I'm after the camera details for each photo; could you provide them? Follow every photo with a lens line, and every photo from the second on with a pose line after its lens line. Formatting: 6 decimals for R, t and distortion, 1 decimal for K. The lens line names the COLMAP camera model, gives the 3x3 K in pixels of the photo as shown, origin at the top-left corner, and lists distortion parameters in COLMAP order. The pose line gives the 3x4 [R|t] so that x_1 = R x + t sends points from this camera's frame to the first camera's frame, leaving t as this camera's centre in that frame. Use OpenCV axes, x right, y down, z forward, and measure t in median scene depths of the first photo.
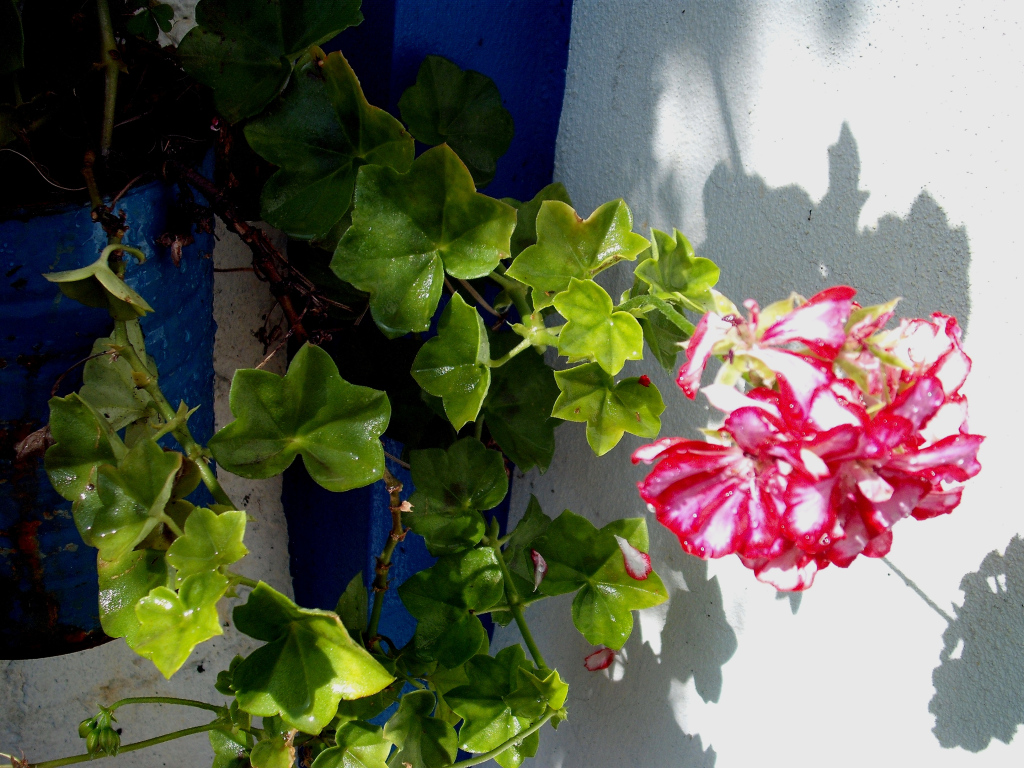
lens RADIAL K [[1113.5, 0, 512.0], [0, 1113.5, 384.0], [0, 0, 1]] dist [-0.161281, 0.068053]
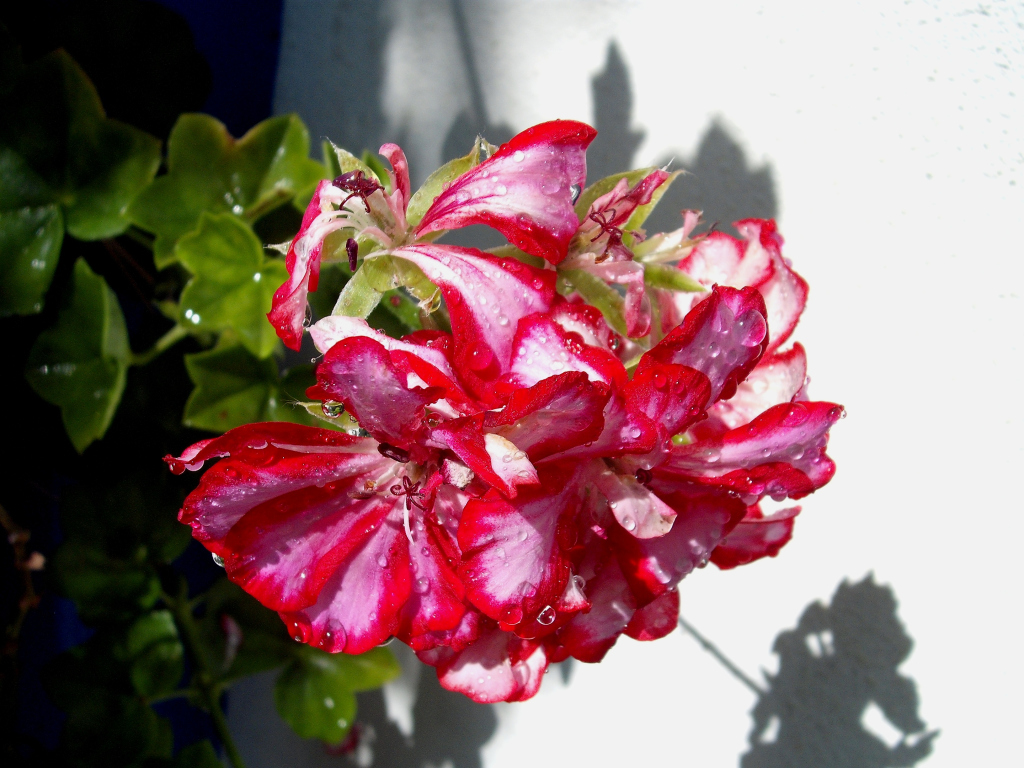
lens RADIAL K [[1113.5, 0, 512.0], [0, 1113.5, 384.0], [0, 0, 1]] dist [-0.161281, 0.068053]
pose [[0.983653, -0.005493, 0.179991, 0.168738], [0.013076, 0.999075, -0.040971, 0.052467], [-0.179600, 0.042654, 0.982815, 0.467493]]
